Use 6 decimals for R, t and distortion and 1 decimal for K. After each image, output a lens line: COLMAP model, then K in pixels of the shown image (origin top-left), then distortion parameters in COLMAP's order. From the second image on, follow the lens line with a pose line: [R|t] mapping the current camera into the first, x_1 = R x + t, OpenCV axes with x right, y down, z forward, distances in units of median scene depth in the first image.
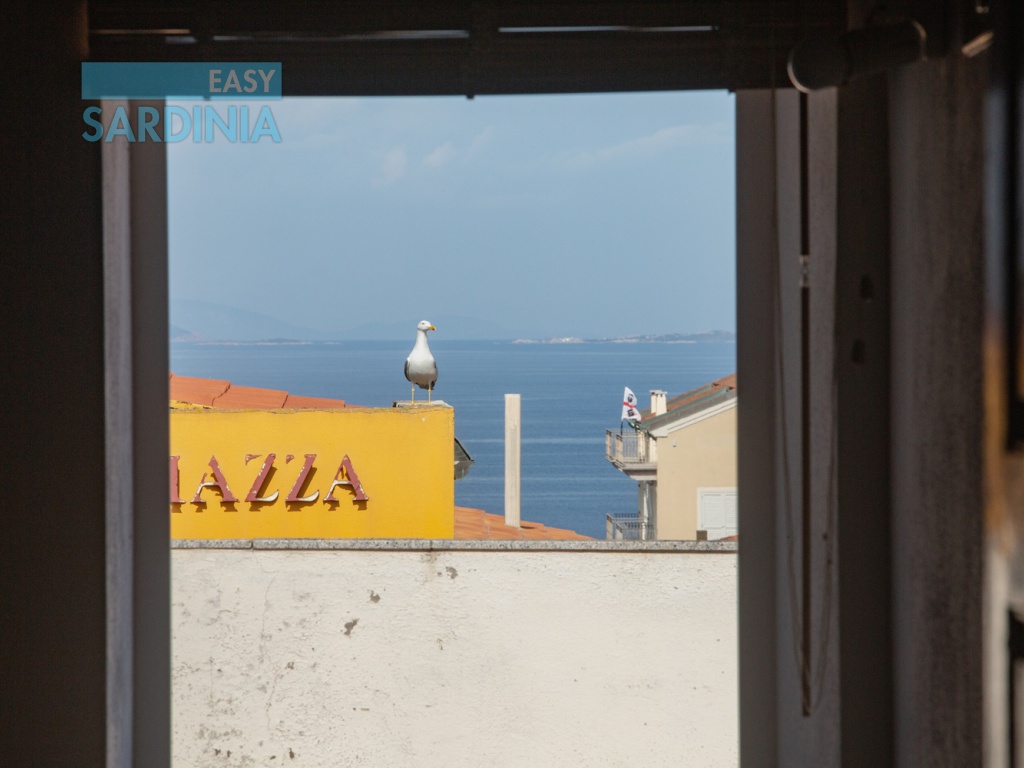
lens RADIAL K [[1409.3, 0, 512.0], [0, 1409.3, 384.0], [0, 0, 1]] dist [0.012726, 0.051908]
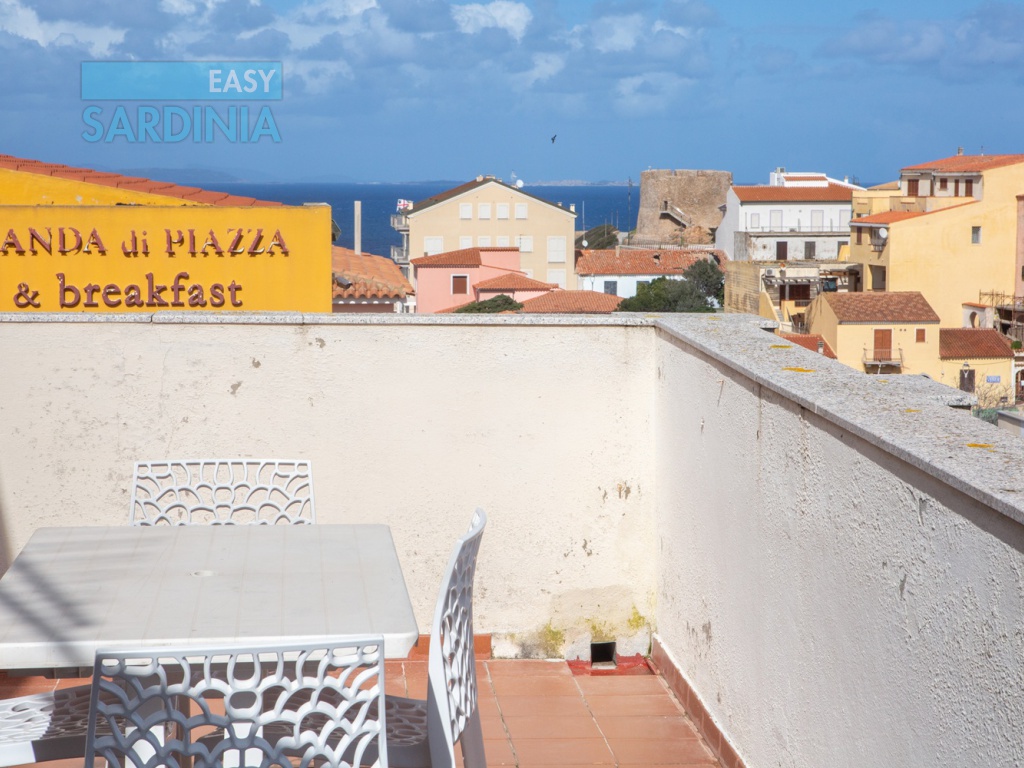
lens RADIAL K [[2167.6, 0, 537.5], [0, 2167.6, 356.3], [0, 0, 1]] dist [0.217280, 0.099228]
pose [[0.997757, -0.000865, 0.066931, 0.018218], [-0.004906, 0.996282, 0.086012, -0.015600], [-0.066757, -0.086147, 0.994043, -0.864726]]
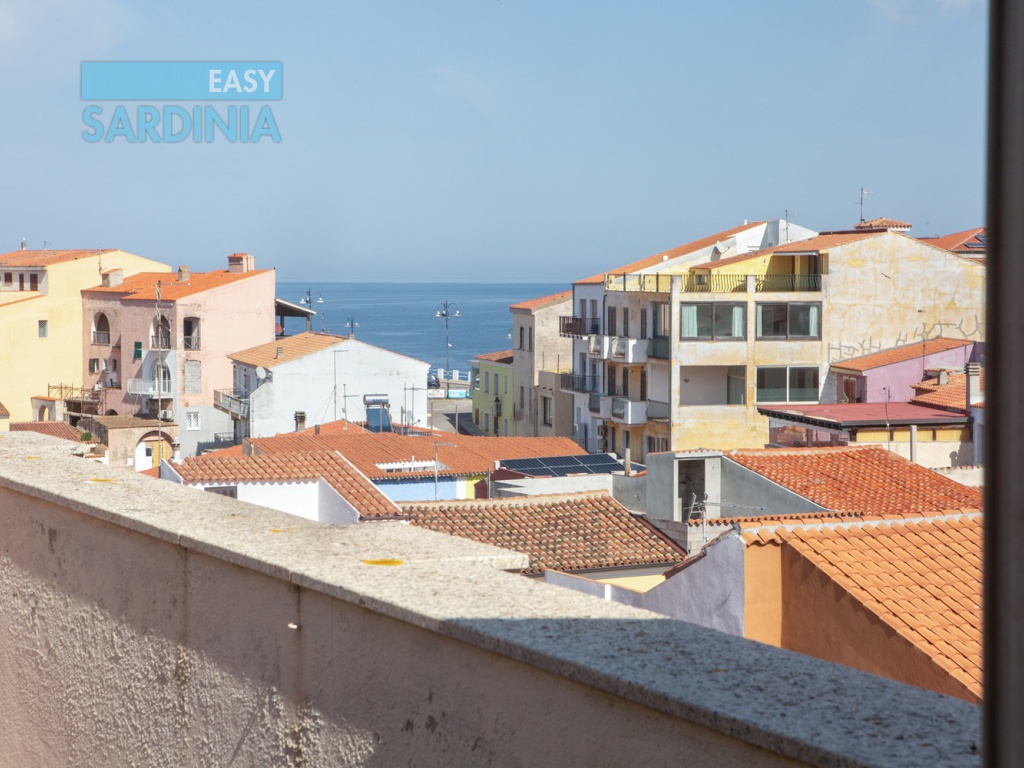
lens RADIAL K [[2253.7, 0, 513.3], [0, 2253.7, 368.9], [0, 0, 1]] dist [0.239619, -0.108469]
pose [[0.887945, -0.017948, 0.459600, -0.020097], [-0.000350, 0.999212, 0.039695, -0.004156], [-0.459950, -0.035408, 0.887238, -0.938073]]
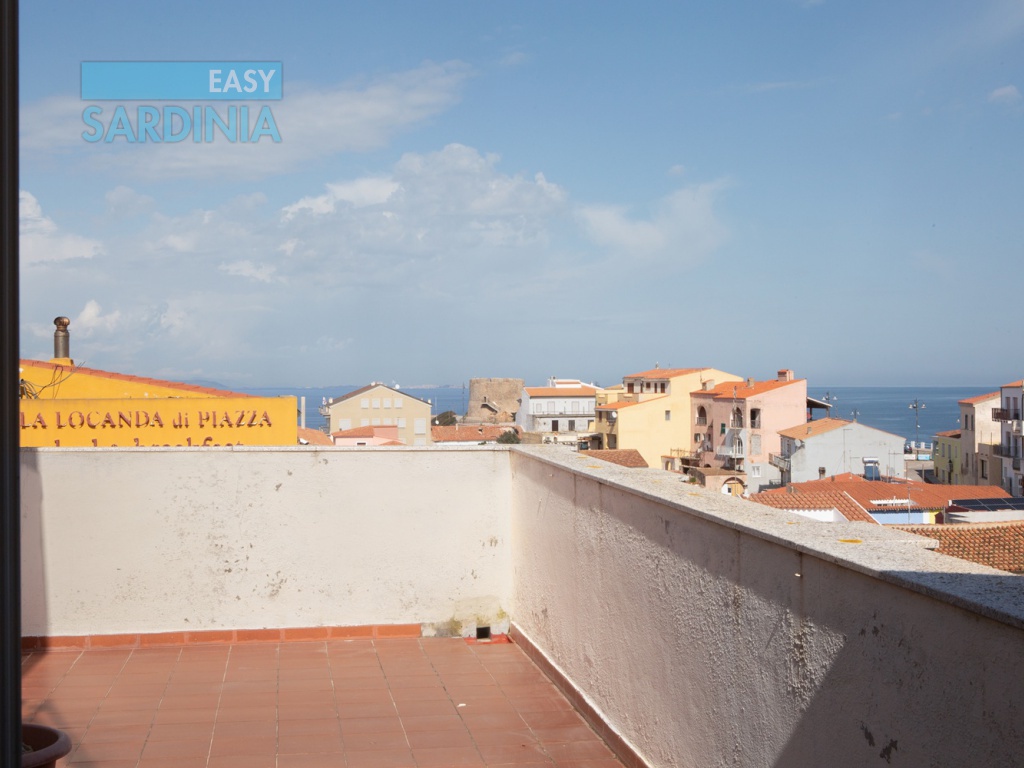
lens RADIAL K [[1409.3, 0, 512.0], [0, 1409.3, 384.0], [0, 0, 1]] dist [0.012726, 0.051908]
pose [[0.986872, -0.002295, 0.161490, -0.031773], [0.002846, 0.999991, -0.003184, -0.000864], [-0.161481, 0.003602, 0.986869, -0.993310]]
